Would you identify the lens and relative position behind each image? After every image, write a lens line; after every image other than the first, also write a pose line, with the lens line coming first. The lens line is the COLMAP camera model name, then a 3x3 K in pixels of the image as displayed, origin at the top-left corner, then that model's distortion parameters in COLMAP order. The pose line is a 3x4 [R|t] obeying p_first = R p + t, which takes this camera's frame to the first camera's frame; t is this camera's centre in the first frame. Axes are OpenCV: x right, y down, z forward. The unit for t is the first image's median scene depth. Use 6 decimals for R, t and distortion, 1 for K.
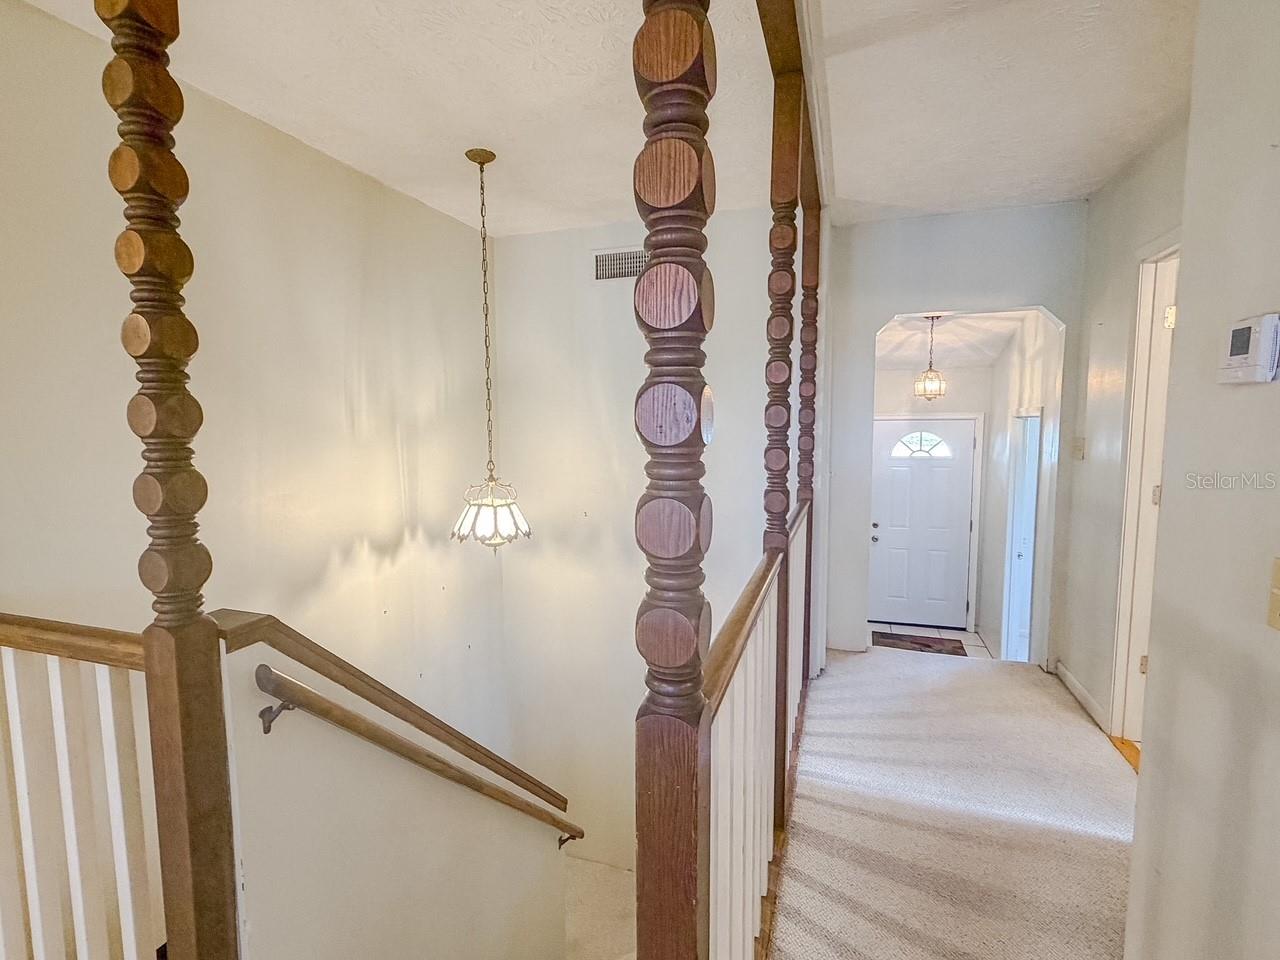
lens RADIAL K [[618.3, 0, 640.9], [0, 618.3, 480.5], [0, 0, 1]] dist [-0.001145, 0.001001]
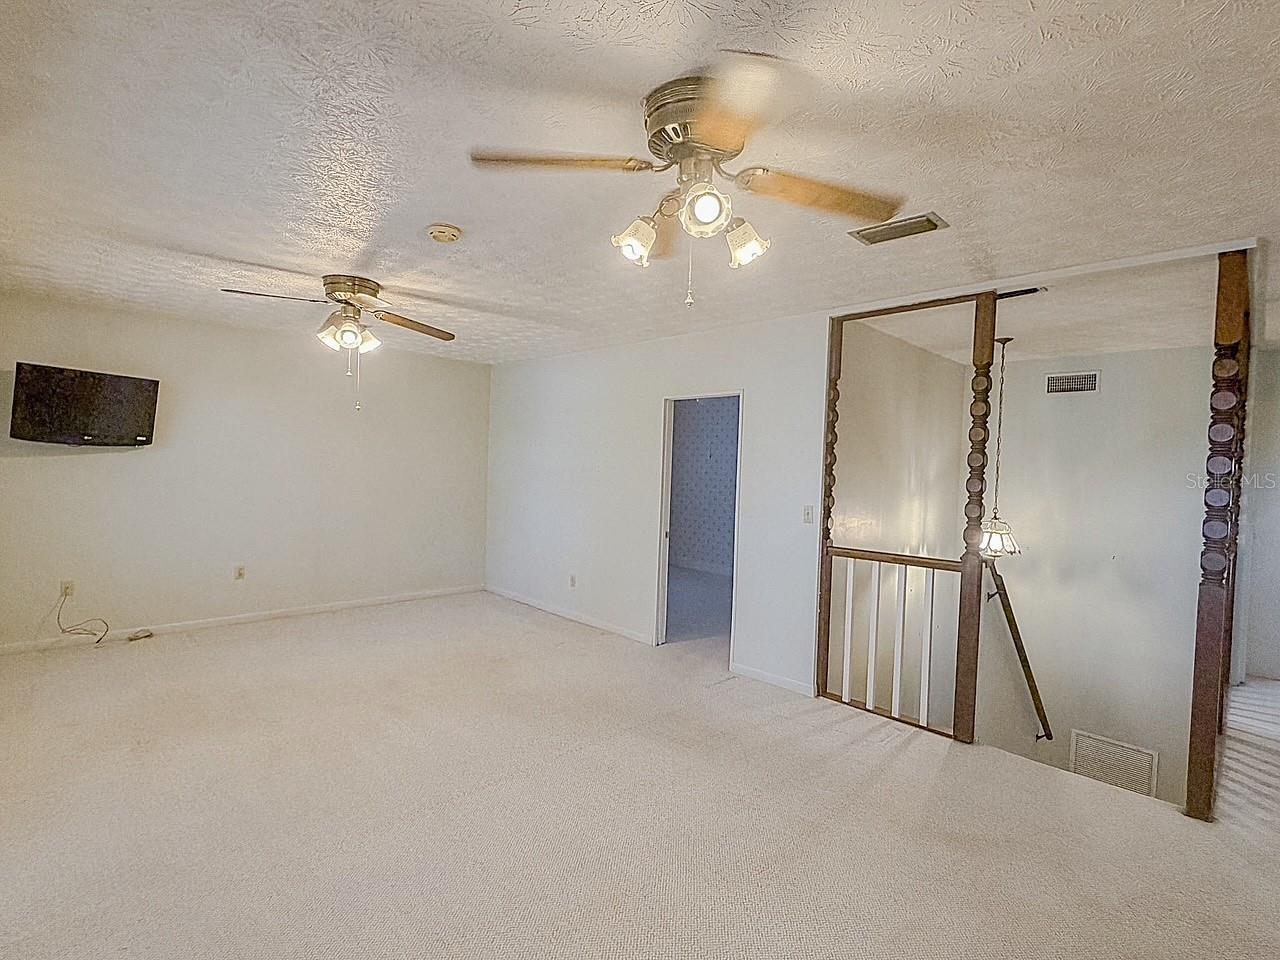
lens RADIAL K [[618.3, 0, 642.0], [0, 618.3, 479.9], [0, 0, 1]] dist [-0.001145, 0.001001]
pose [[0.892585, 0.045056, -0.448622, -0.327381], [-0.082056, 0.994611, -0.063370, 0.075158], [0.443350, 0.093375, 0.891472, -0.918964]]
